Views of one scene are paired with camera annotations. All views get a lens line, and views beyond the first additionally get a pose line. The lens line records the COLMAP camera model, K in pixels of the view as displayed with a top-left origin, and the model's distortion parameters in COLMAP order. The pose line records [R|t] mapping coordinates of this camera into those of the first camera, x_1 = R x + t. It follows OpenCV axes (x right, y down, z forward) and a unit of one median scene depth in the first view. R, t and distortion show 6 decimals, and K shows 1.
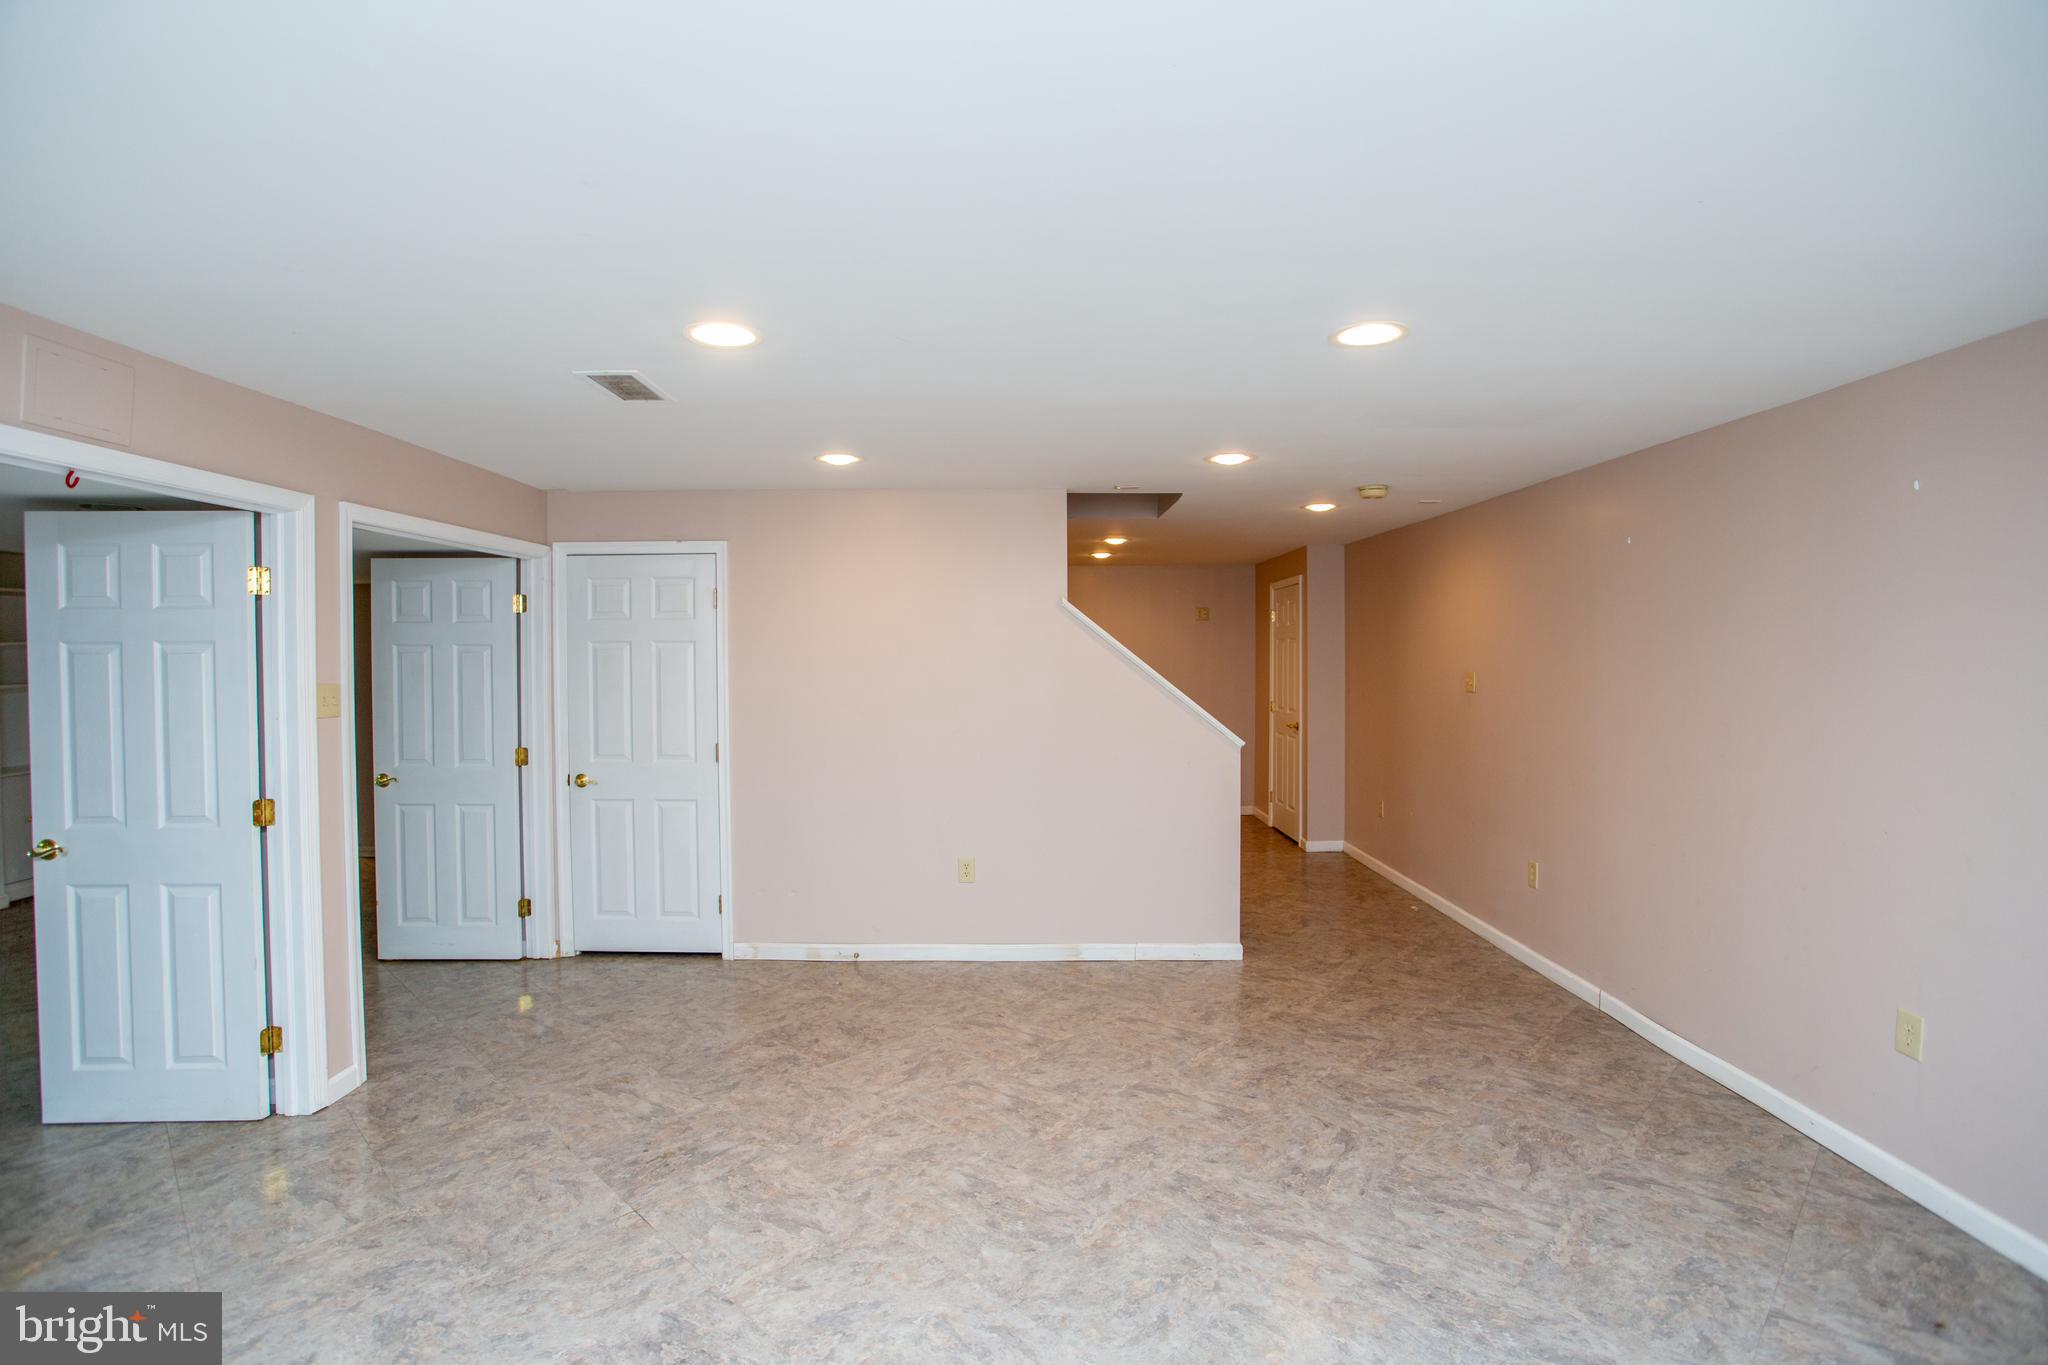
lens RADIAL K [[990.6, 0, 1025.4], [0, 990.6, 668.4], [0, 0, 1]] dist [-0.069002, 0.024671]
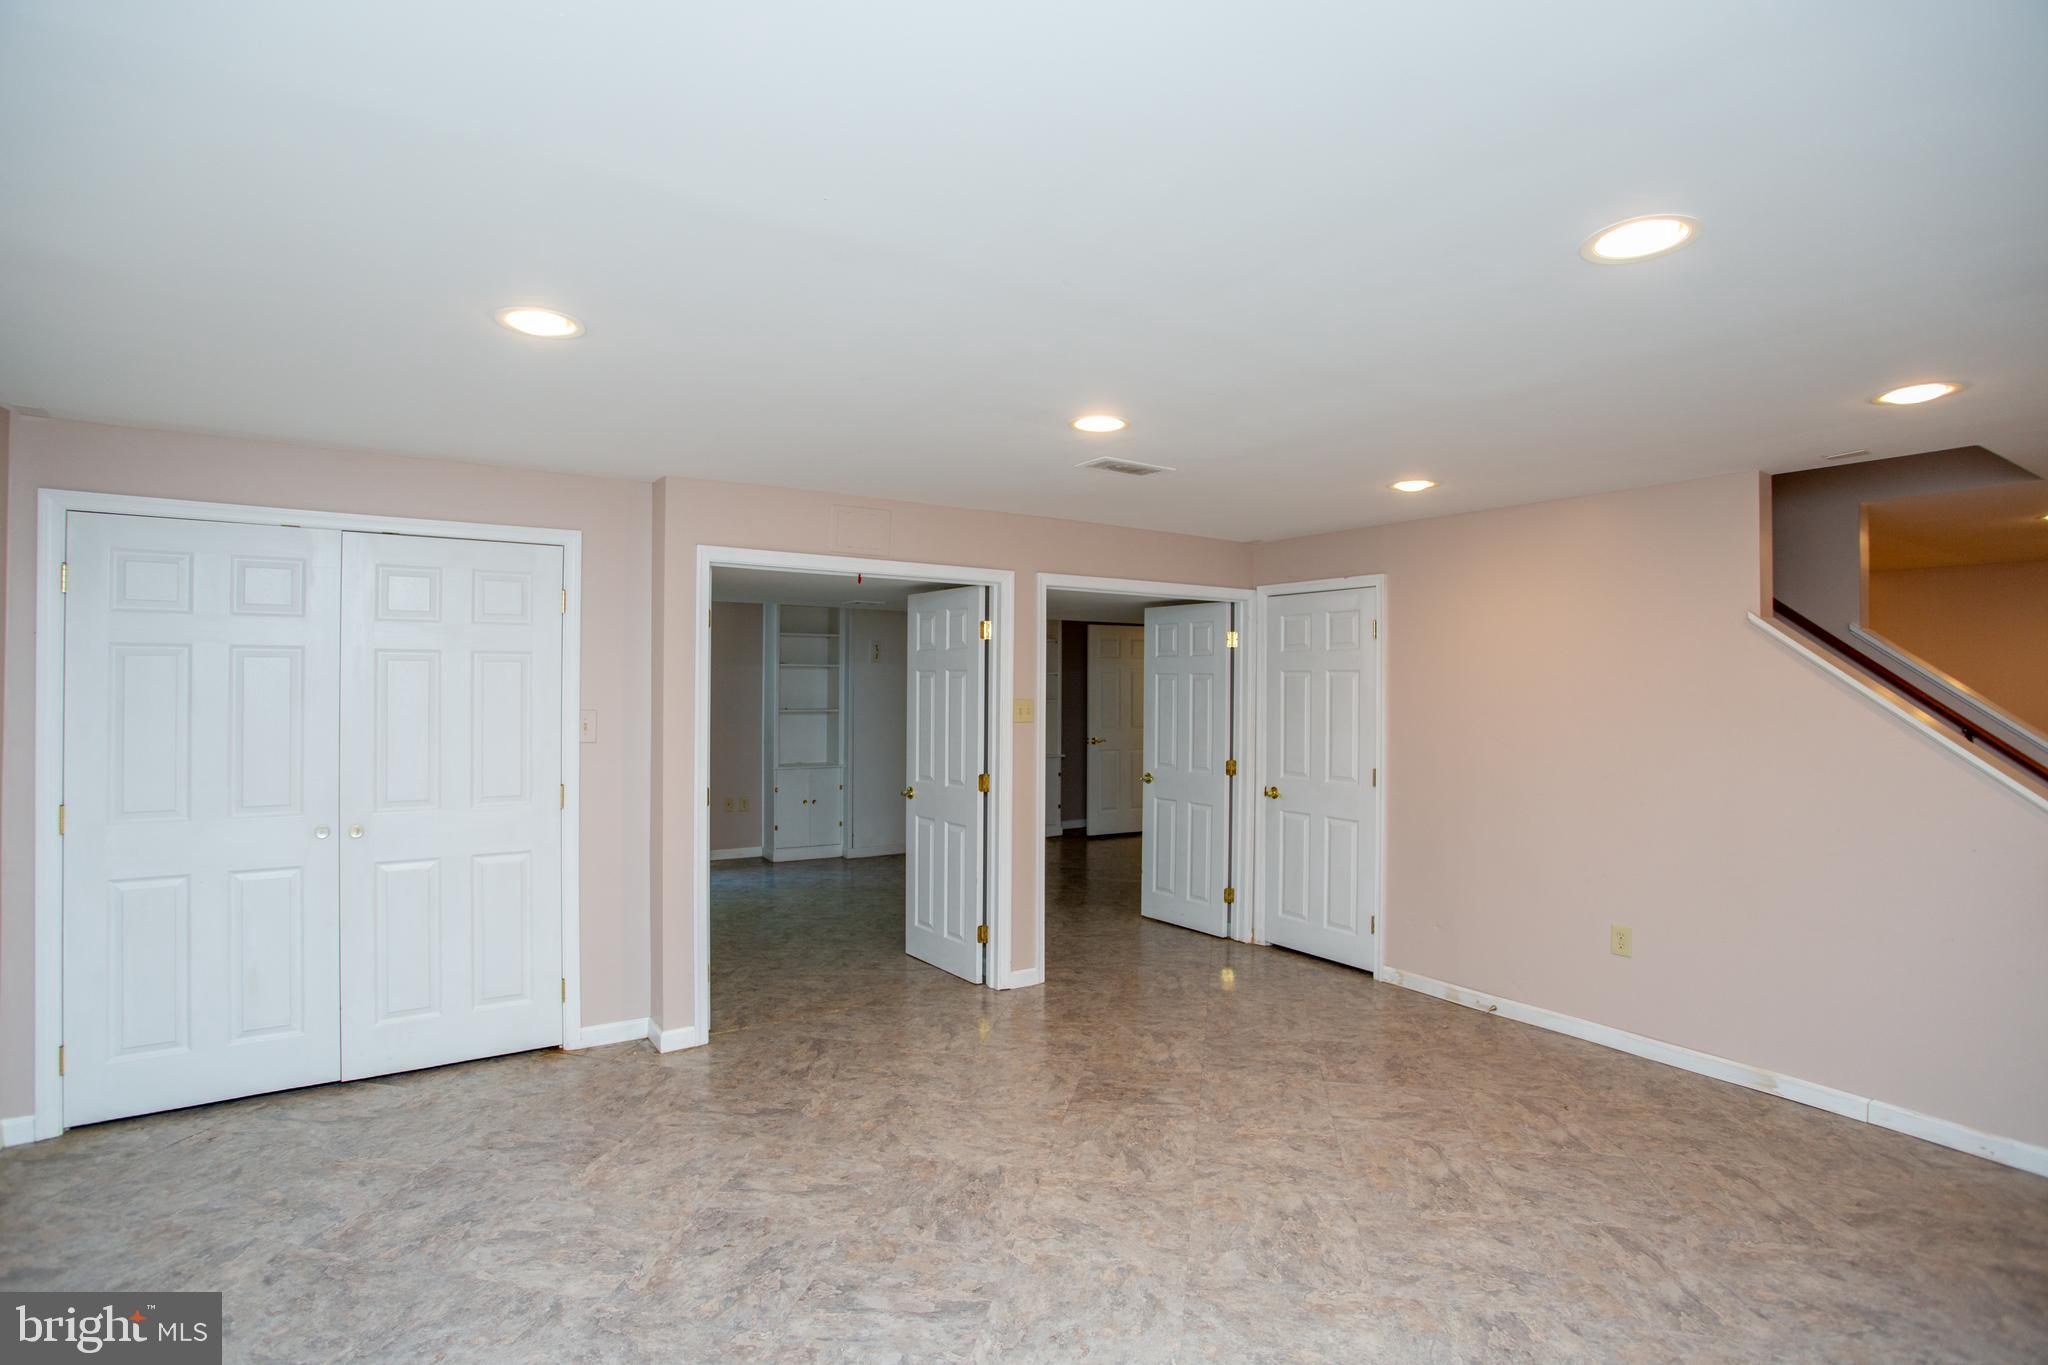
lens RADIAL K [[990.6, 0, 1006.4], [0, 990.6, 666.8], [0, 0, 1]] dist [-0.069002, 0.024671]
pose [[0.535830, -0.009814, -0.844269, 0.443769], [-0.021876, 0.999435, -0.025501, 0.004974], [0.844042, 0.032134, 0.535313, 0.144095]]
